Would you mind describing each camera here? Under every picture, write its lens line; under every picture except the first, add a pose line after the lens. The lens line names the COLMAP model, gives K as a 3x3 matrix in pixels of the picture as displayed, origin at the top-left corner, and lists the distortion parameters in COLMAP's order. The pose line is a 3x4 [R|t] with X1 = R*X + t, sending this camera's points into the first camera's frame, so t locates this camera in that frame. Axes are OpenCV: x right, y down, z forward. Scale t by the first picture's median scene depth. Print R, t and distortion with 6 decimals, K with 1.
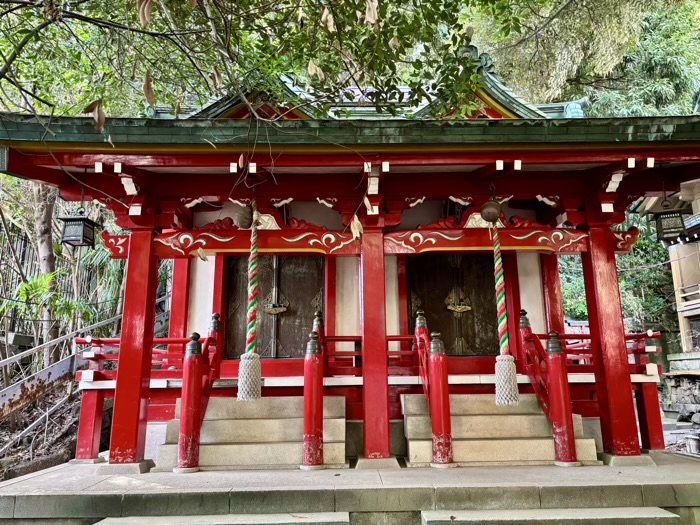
lens RADIAL K [[533.8, 0, 351.2], [0, 533.8, 260.1], [0, 0, 1]] dist [0.076525, -0.082148]
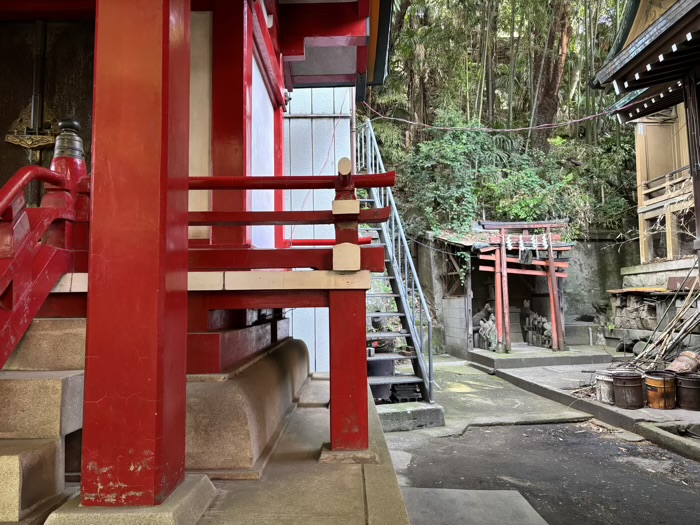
lens RADIAL K [[533.8, 0, 351.2], [0, 533.8, 260.1], [0, 0, 1]] dist [0.076525, -0.082148]
pose [[0.999902, -0.001668, -0.013867, 0.239621], [0.003567, 0.990415, 0.138080, 0.063420], [0.013504, -0.138116, 0.990324, 0.259144]]
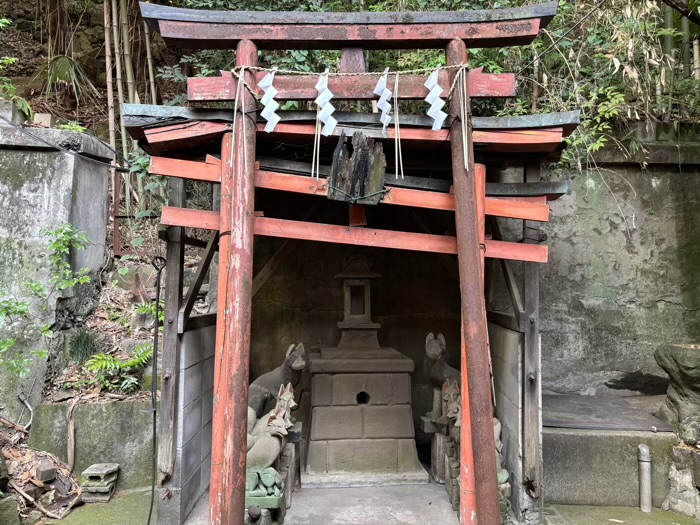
lens RADIAL K [[533.8, 0, 351.2], [0, 533.8, 260.1], [0, 0, 1]] dist [0.076525, -0.082148]
pose [[0.991987, 0.017704, -0.125096, 0.515626], [0.002440, 0.987264, 0.159071, 0.173173], [0.126319, -0.158101, 0.979310, 0.879512]]
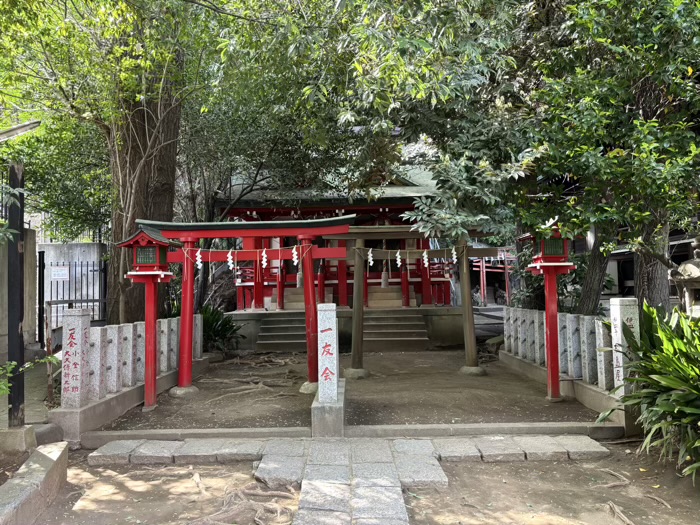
lens RADIAL K [[533.8, 0, 351.2], [0, 533.8, 260.1], [0, 0, 1]] dist [0.076525, -0.082148]
pose [[0.999645, -0.013818, -0.022788, 0.060174], [0.017316, 0.986757, 0.161278, -0.133087], [0.020257, -0.161615, 0.986646, -0.688553]]
